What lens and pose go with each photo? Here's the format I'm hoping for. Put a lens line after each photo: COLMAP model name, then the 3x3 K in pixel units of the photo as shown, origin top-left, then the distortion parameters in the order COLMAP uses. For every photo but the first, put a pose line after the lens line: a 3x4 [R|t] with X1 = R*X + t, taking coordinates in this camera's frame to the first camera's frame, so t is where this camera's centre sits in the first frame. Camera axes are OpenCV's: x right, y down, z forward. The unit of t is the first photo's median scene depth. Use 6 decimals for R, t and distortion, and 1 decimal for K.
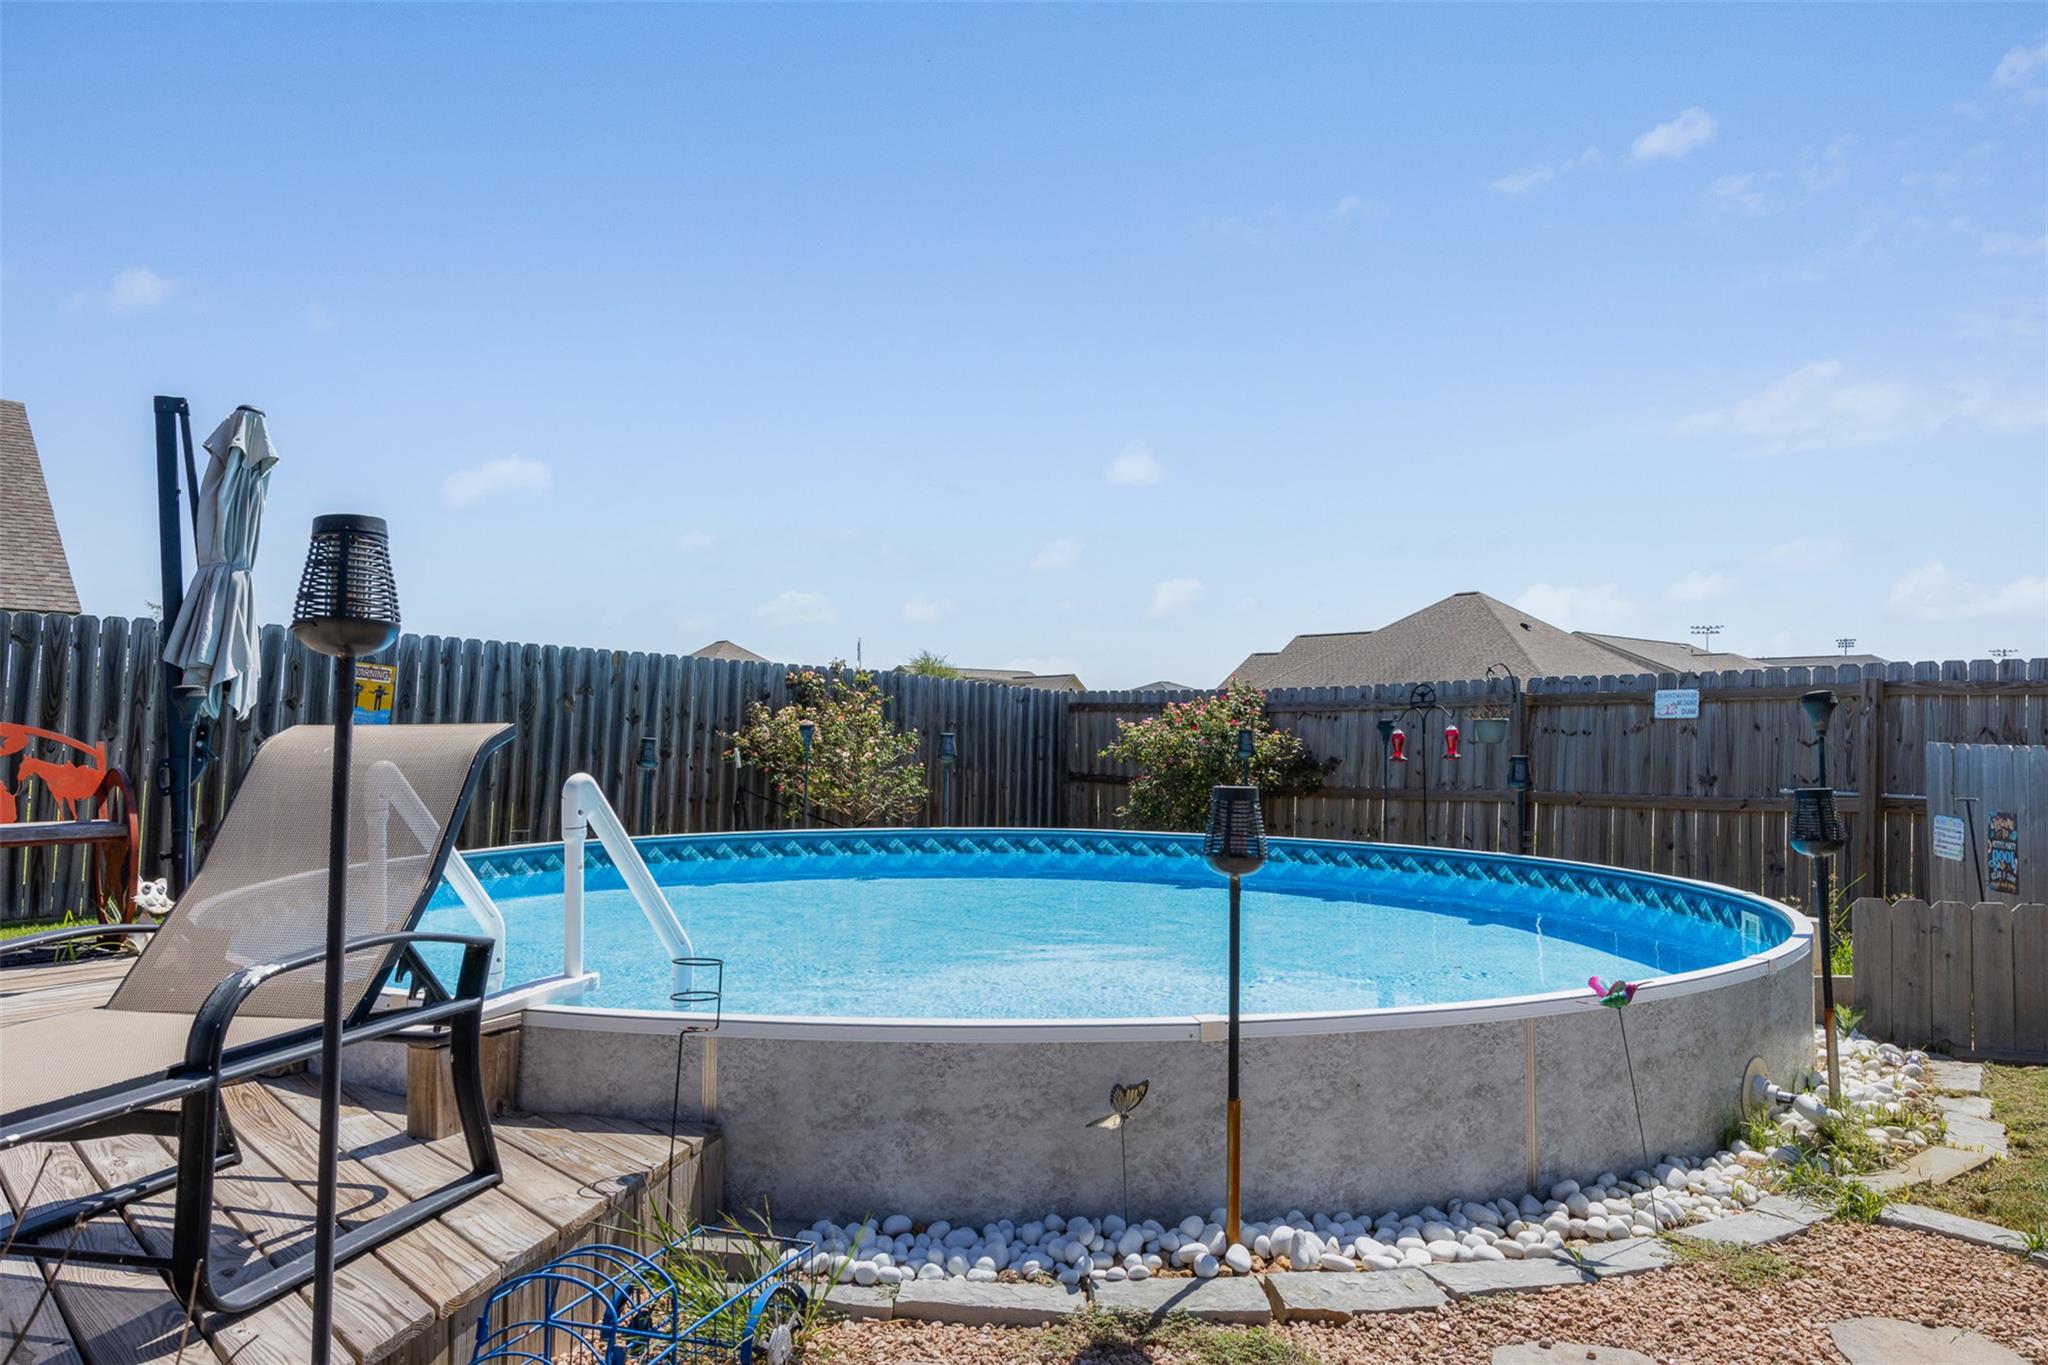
lens RADIAL K [[1395.0, 0, 1021.1], [0, 1395.0, 687.1], [0, 0, 1]] dist [-0.006835, -0.003407]
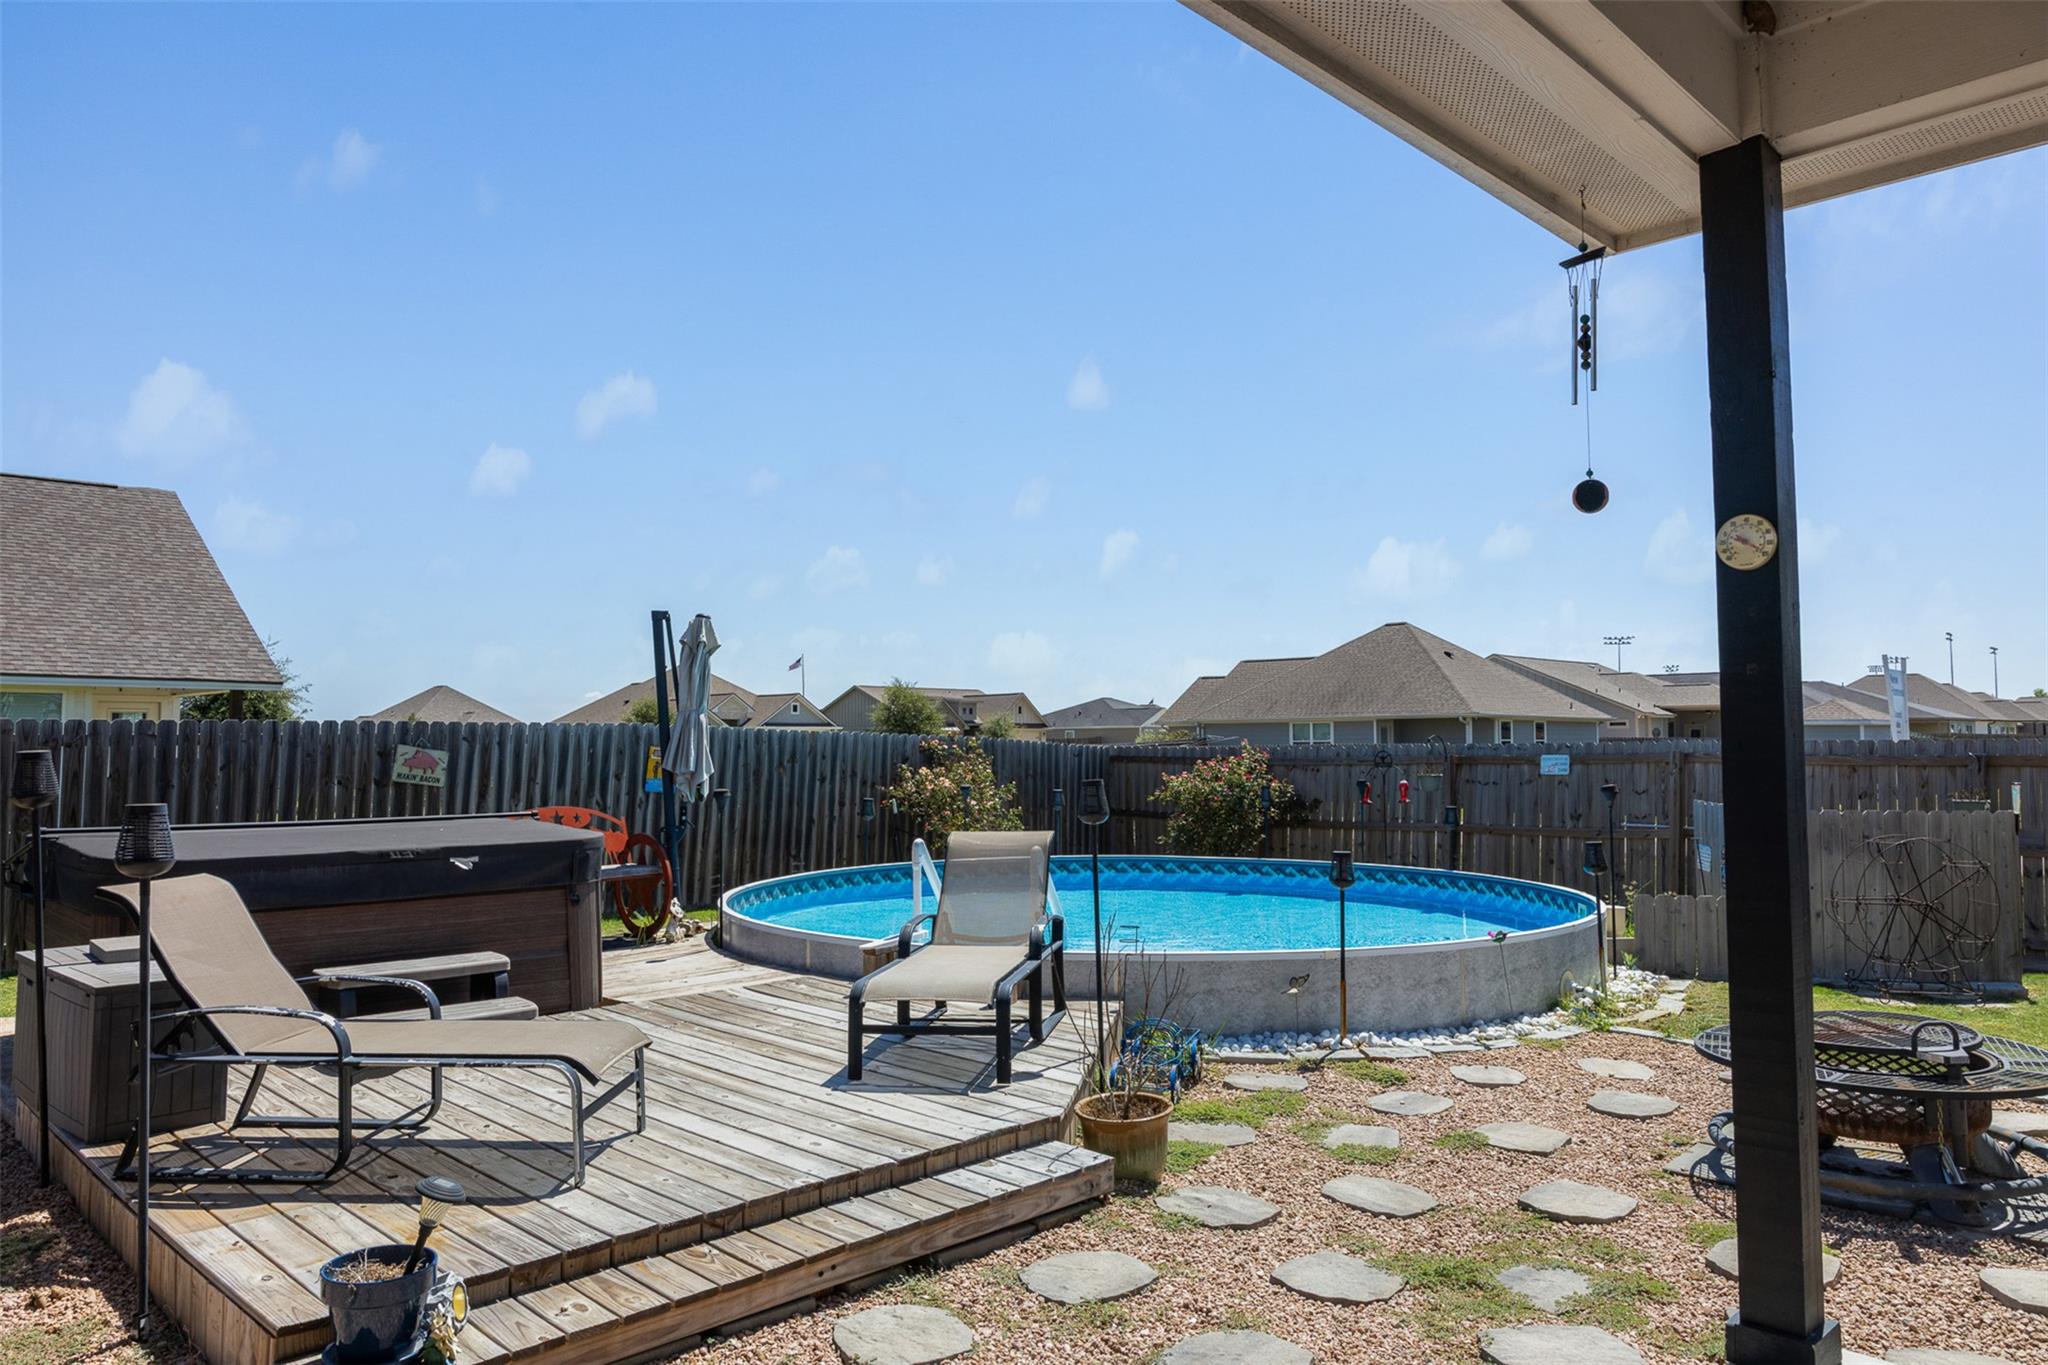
lens RADIAL K [[1395.0, 0, 1027.0], [0, 1395.0, 686.0], [0, 0, 1]] dist [-0.006835, -0.003407]
pose [[0.998506, -0.006916, 0.054196, -0.242701], [0.007361, 0.999941, -0.008011, -0.093510], [-0.054138, 0.008398, 0.998498, -0.647447]]
